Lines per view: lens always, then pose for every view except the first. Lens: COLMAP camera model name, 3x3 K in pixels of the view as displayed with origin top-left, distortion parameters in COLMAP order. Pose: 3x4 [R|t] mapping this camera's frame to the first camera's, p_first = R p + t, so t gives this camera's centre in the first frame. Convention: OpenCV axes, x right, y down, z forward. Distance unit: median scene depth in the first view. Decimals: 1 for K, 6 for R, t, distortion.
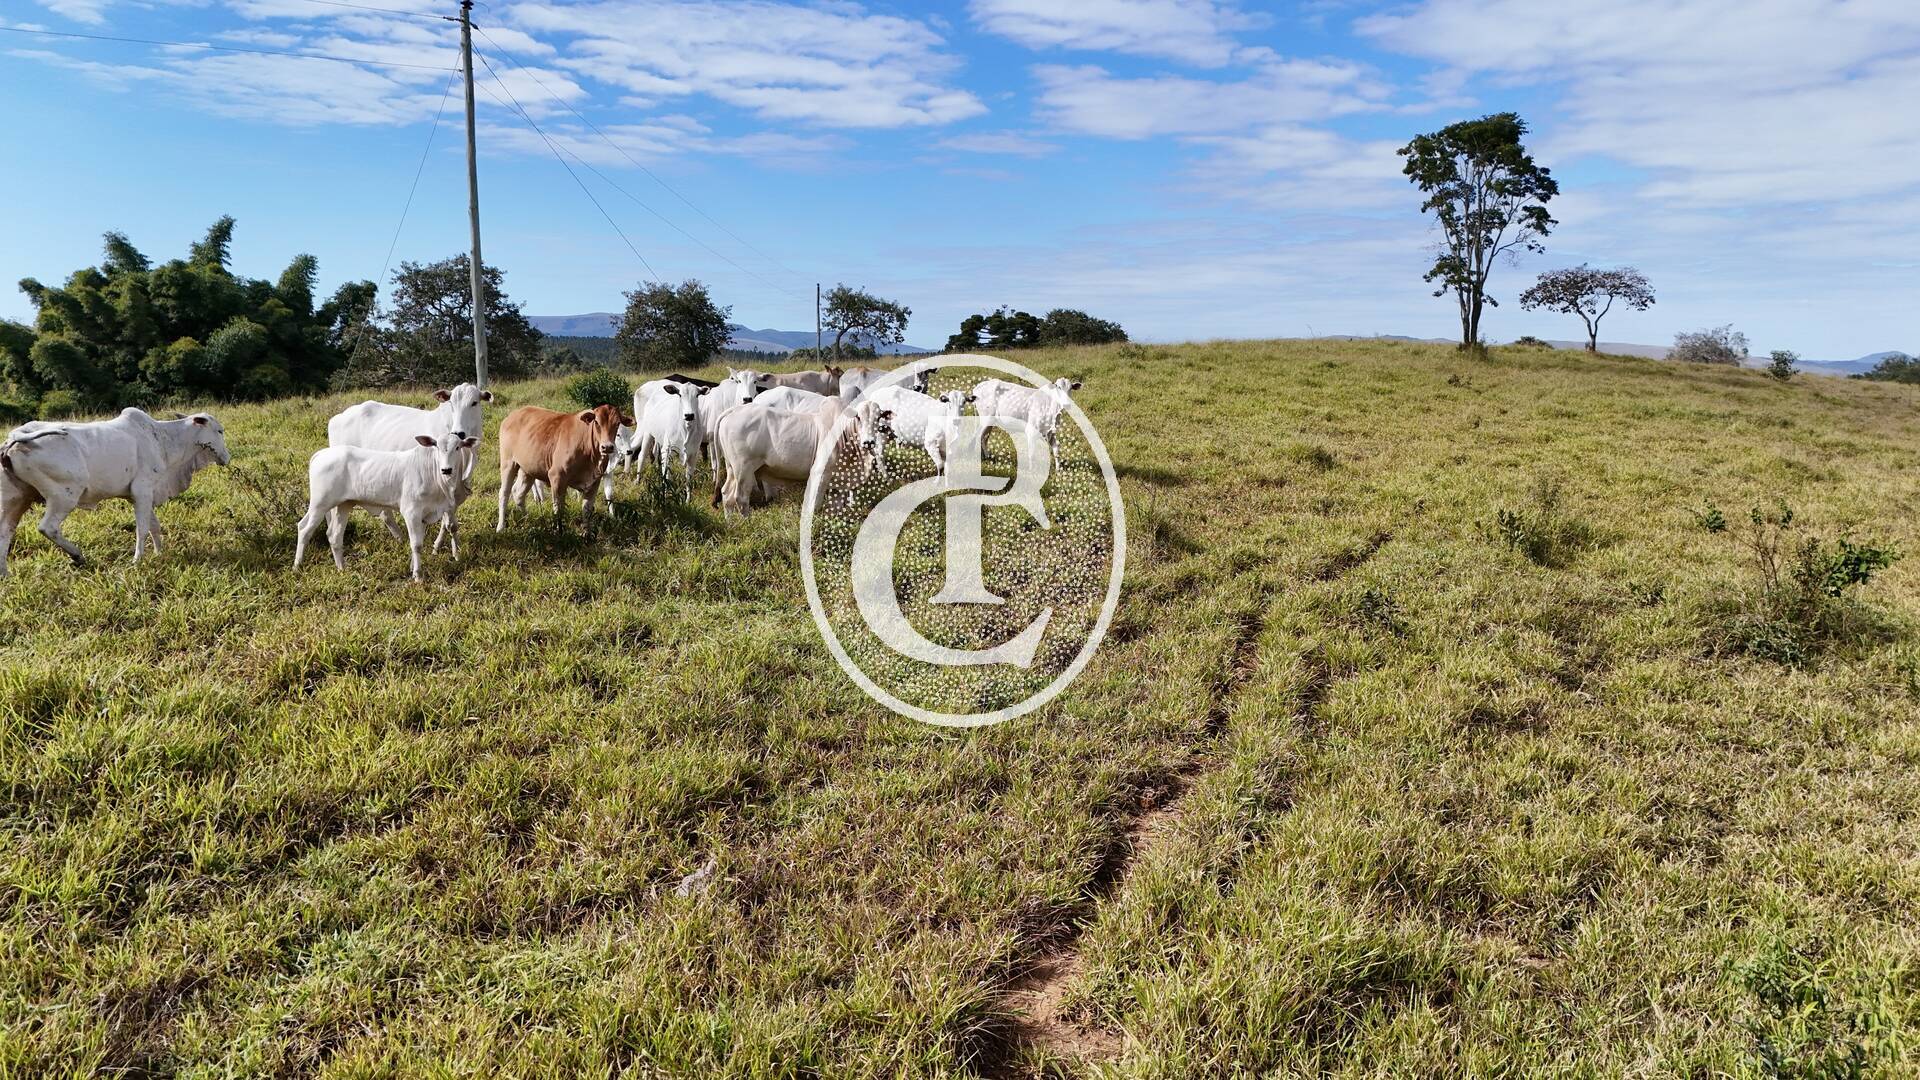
lens RADIAL K [[1309.4, 0, 1003.1], [0, 1309.4, 497.7], [0, 0, 1]] dist [0.094221, -0.131177]
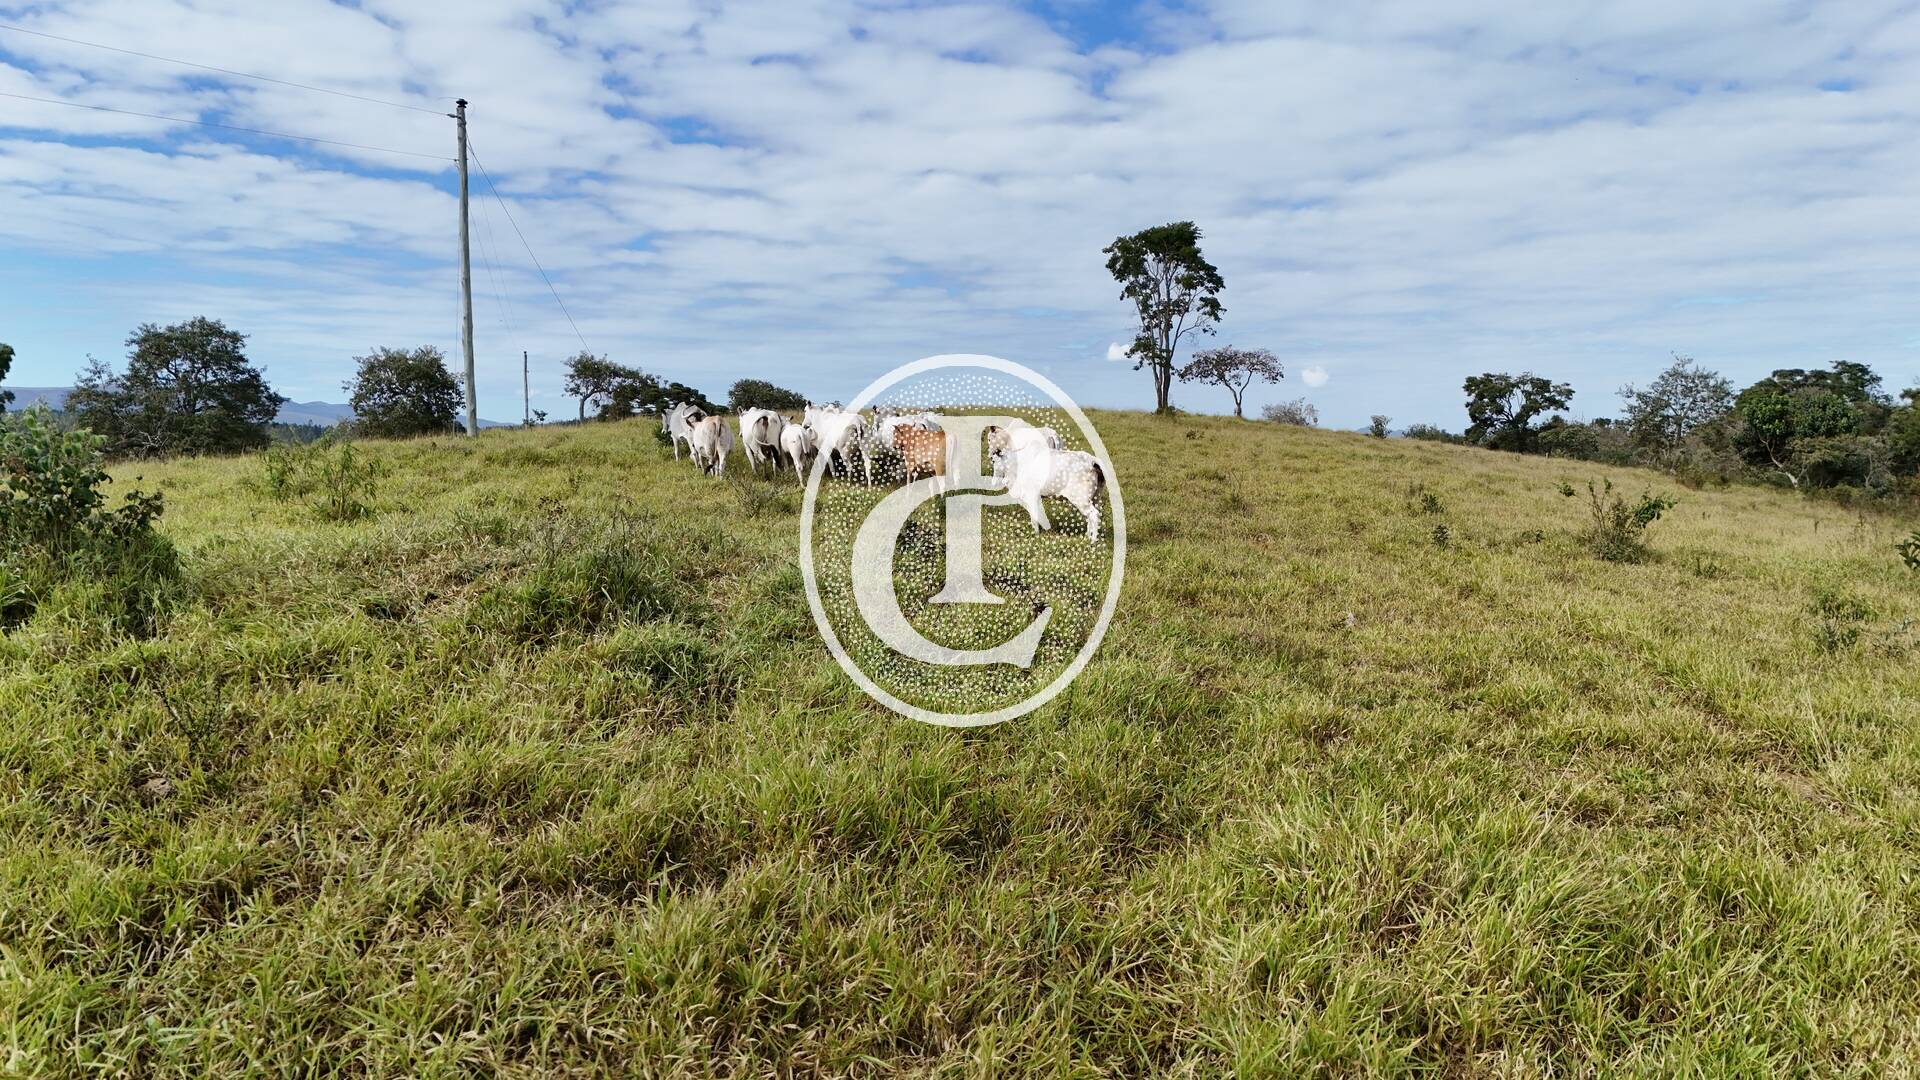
lens RADIAL K [[1355.7, 0, 949.9], [0, 1355.7, 530.8], [0, 0, 1]] dist [0.074422, -0.072218]
pose [[0.957874, -0.025336, 0.286068, -0.129375], [0.036932, 0.998697, -0.035211, 0.021827], [-0.284803, 0.044293, 0.957562, -0.089124]]
